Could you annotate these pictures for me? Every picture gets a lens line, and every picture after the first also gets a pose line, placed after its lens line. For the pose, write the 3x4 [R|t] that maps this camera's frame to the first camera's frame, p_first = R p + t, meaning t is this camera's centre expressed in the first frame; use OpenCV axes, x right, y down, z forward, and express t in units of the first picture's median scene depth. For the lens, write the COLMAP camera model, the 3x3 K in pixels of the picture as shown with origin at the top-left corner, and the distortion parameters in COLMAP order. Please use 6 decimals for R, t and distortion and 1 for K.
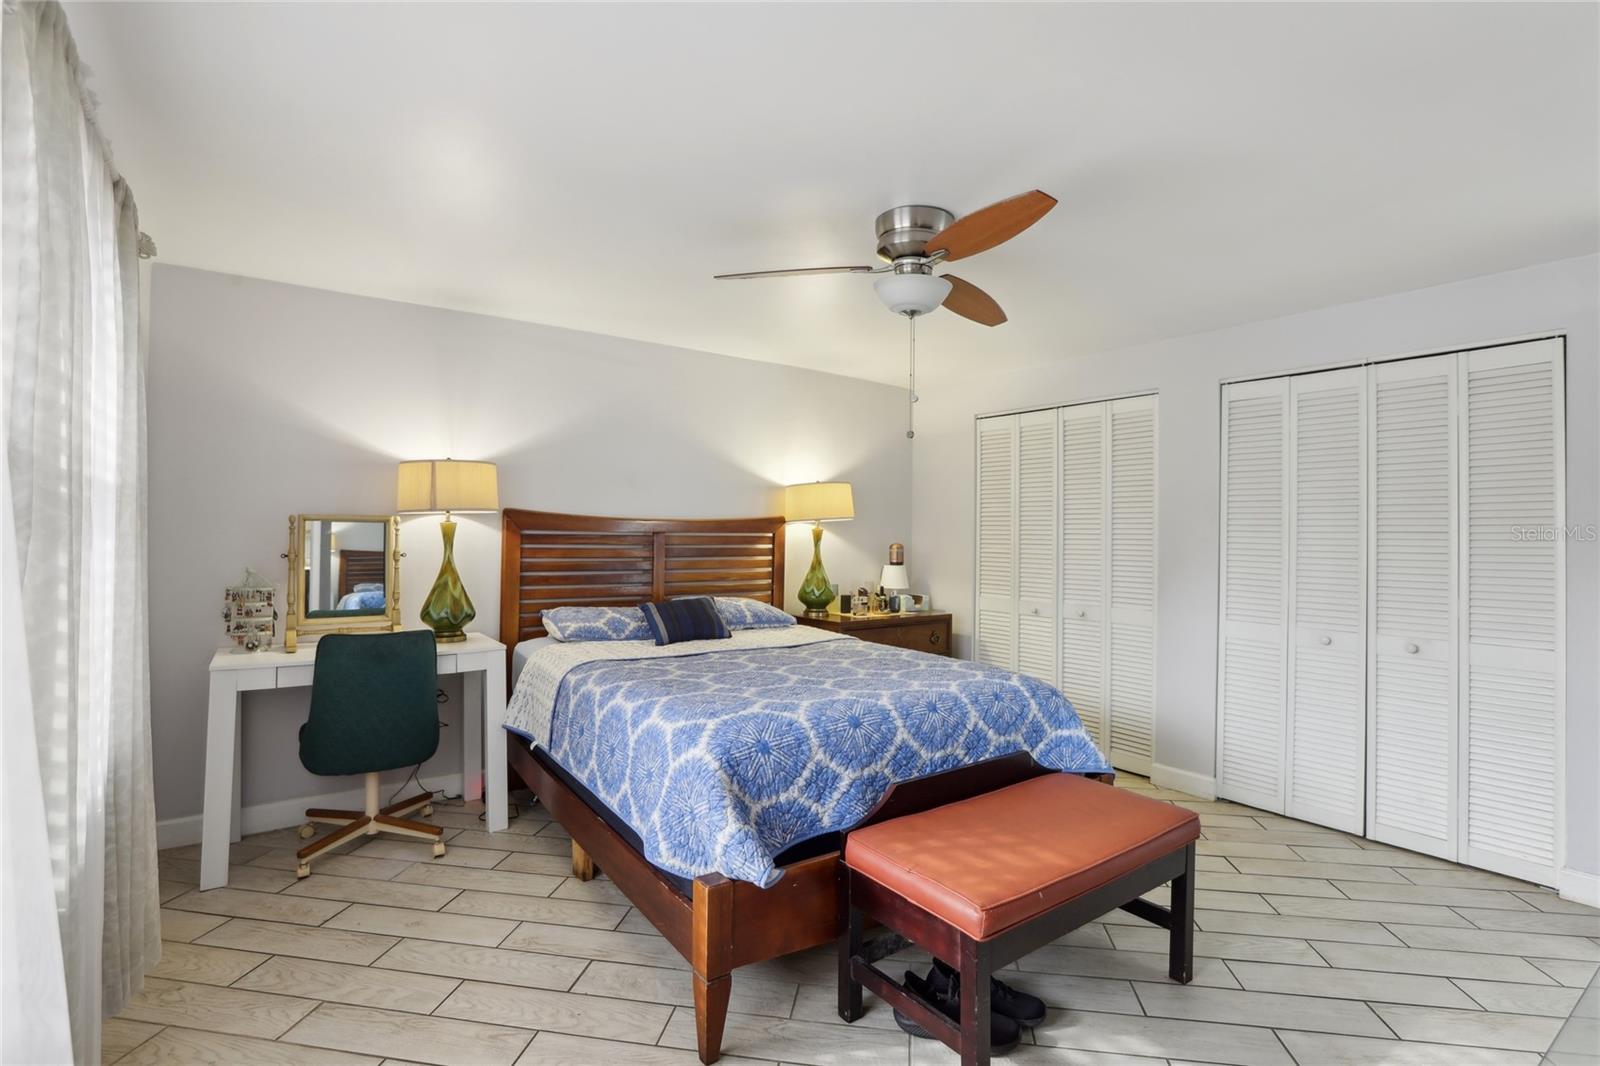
lens RADIAL K [[757.7, 0, 798.7], [0, 757.7, 520.1], [0, 0, 1]] dist [-0.033819, 0.011887]
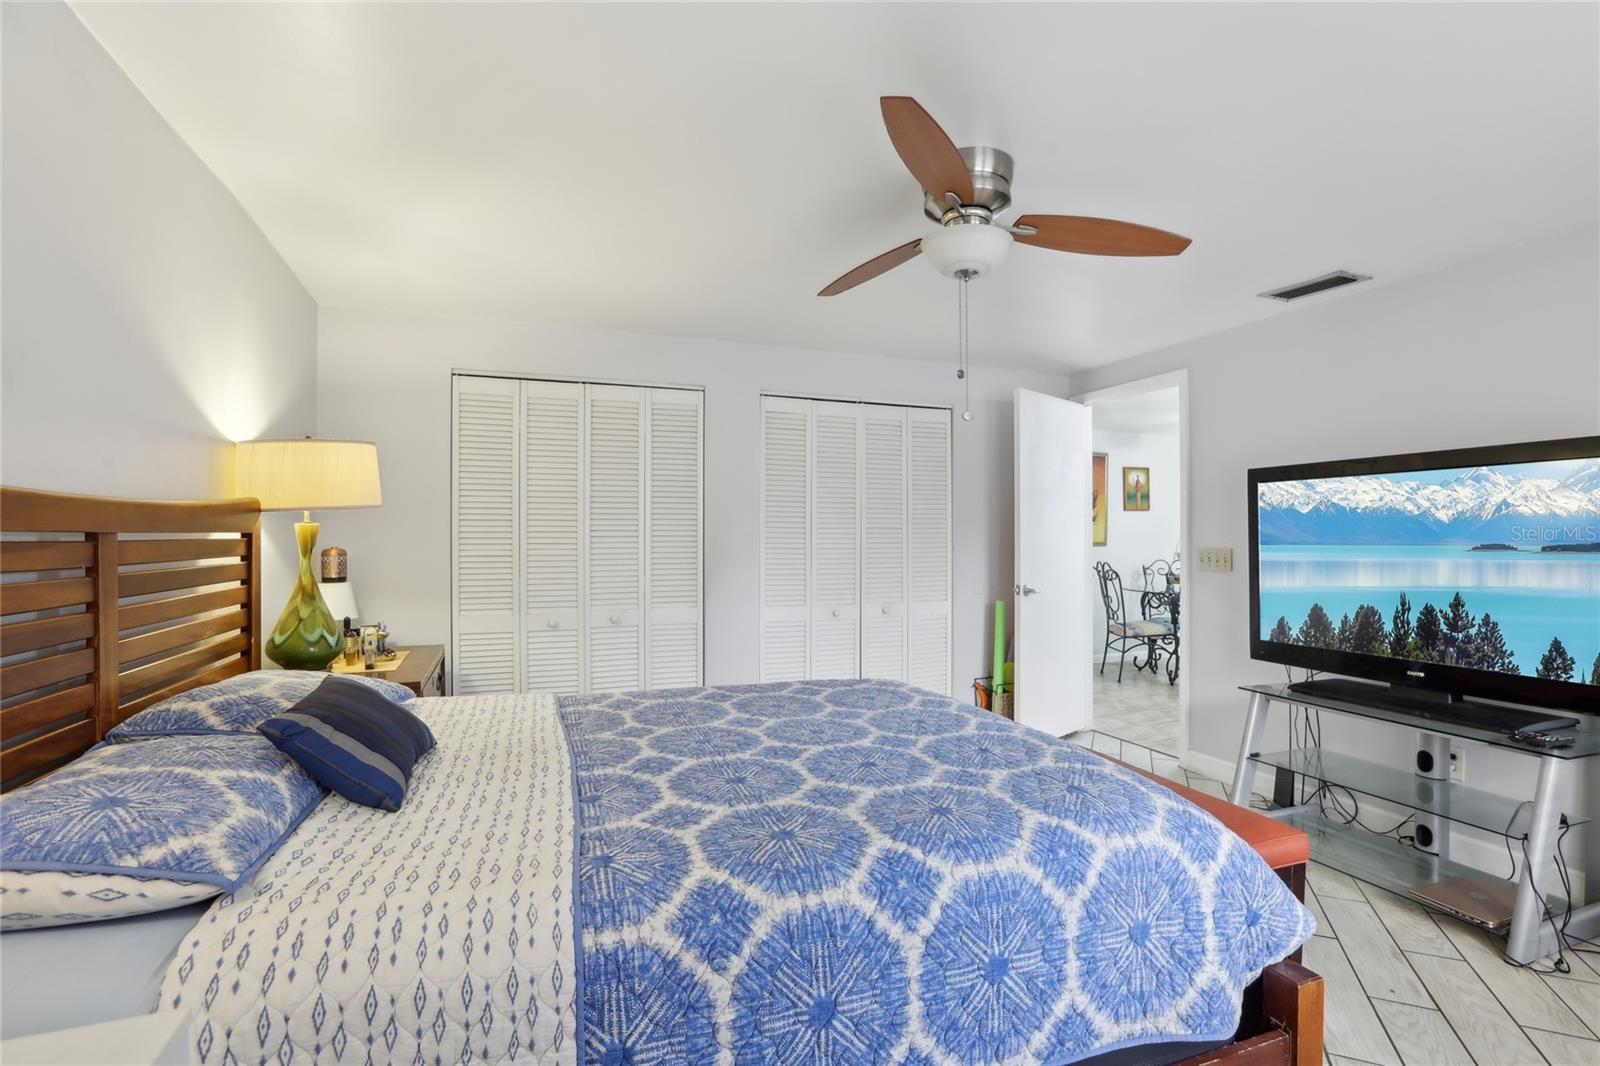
lens RADIAL K [[740.4, 0, 798.2], [0, 740.4, 551.7], [0, 0, 1]] dist [-0.059673, 0.025442]
pose [[0.264815, -0.035242, 0.963655, -0.423388], [-0.016479, 0.999021, 0.041064, 0.003846], [-0.964158, -0.026754, 0.263975, 0.577928]]
